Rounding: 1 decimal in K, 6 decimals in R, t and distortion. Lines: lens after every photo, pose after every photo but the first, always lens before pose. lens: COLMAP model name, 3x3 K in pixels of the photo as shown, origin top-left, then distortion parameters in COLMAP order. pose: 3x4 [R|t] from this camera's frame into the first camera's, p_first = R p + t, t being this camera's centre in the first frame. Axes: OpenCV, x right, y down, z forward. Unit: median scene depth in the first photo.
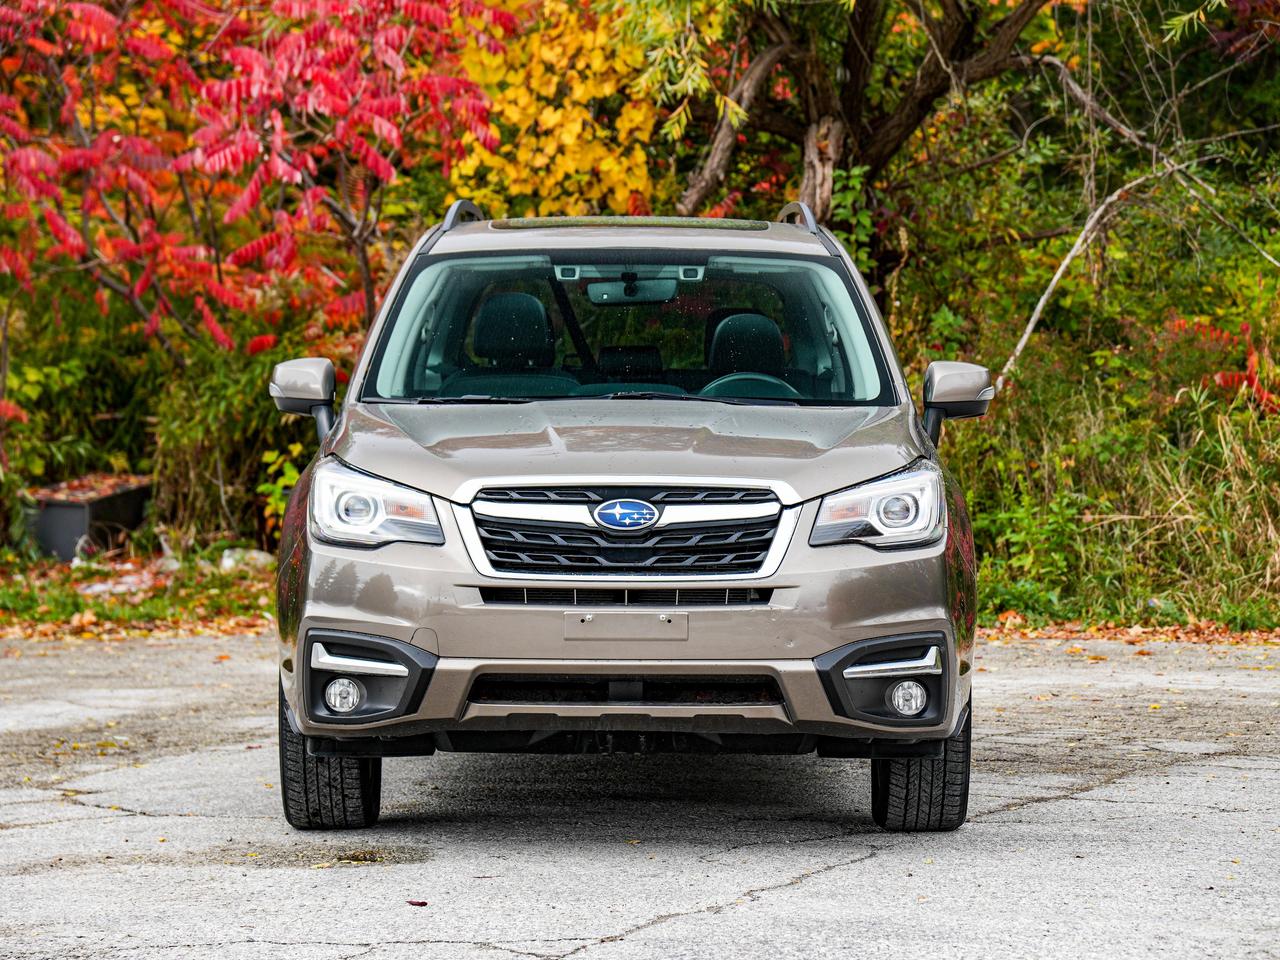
lens RADIAL K [[4780.9, 0, 640.1], [0, 4780.9, 476.4], [0, 0, 1]] dist [0.822064, 0.000000]
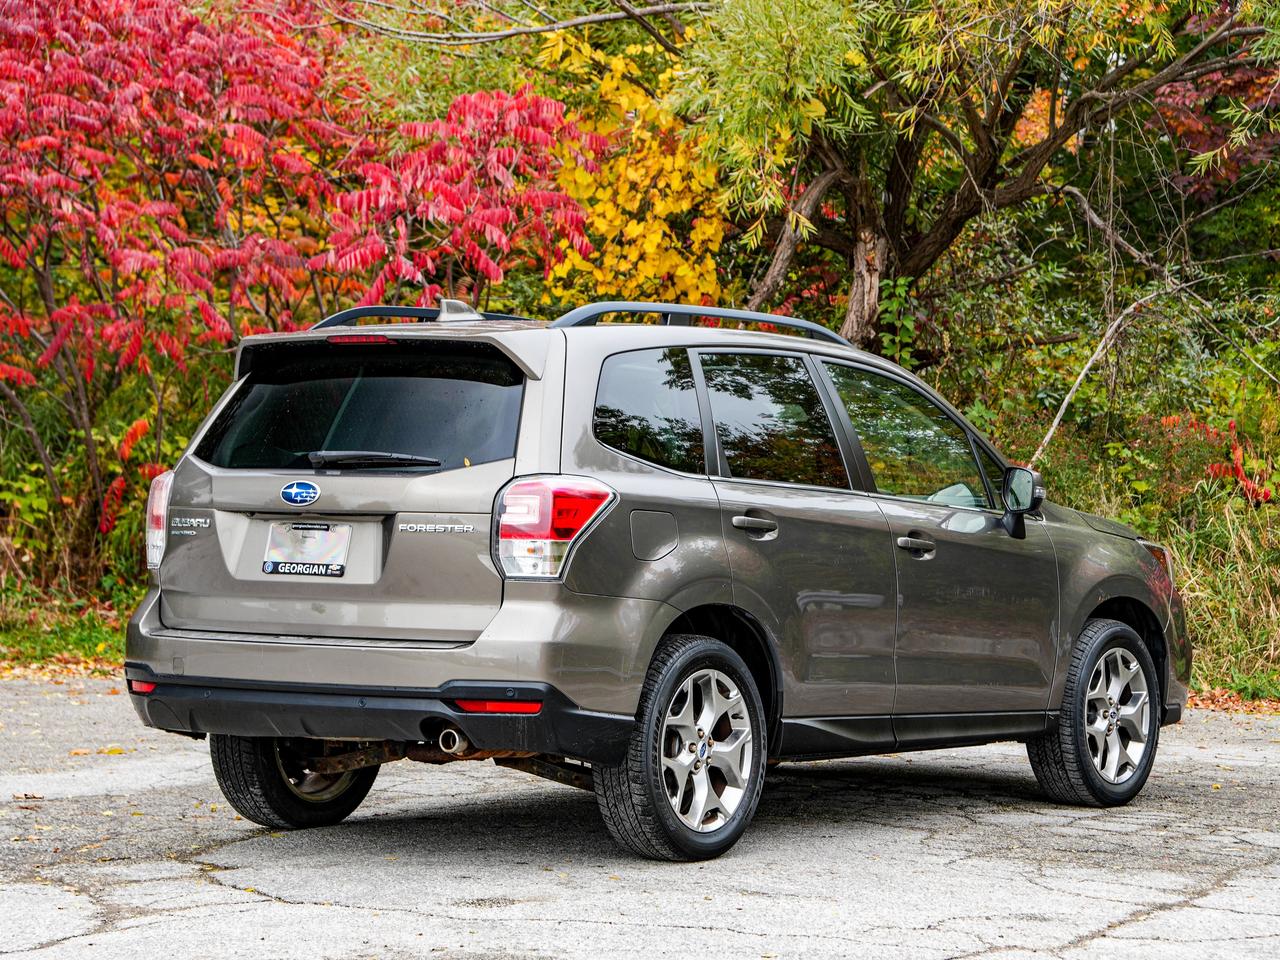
lens RADIAL K [[4780.9, 0, 638.9], [0, 4780.9, 470.6], [0, 0, 1]] dist [0.822064, 0.000000]
pose [[0.999271, 0.023191, -0.030340, 0.018842], [-0.023865, 0.999473, -0.022026, 0.008659], [0.029813, 0.022734, 0.999297, -0.149824]]
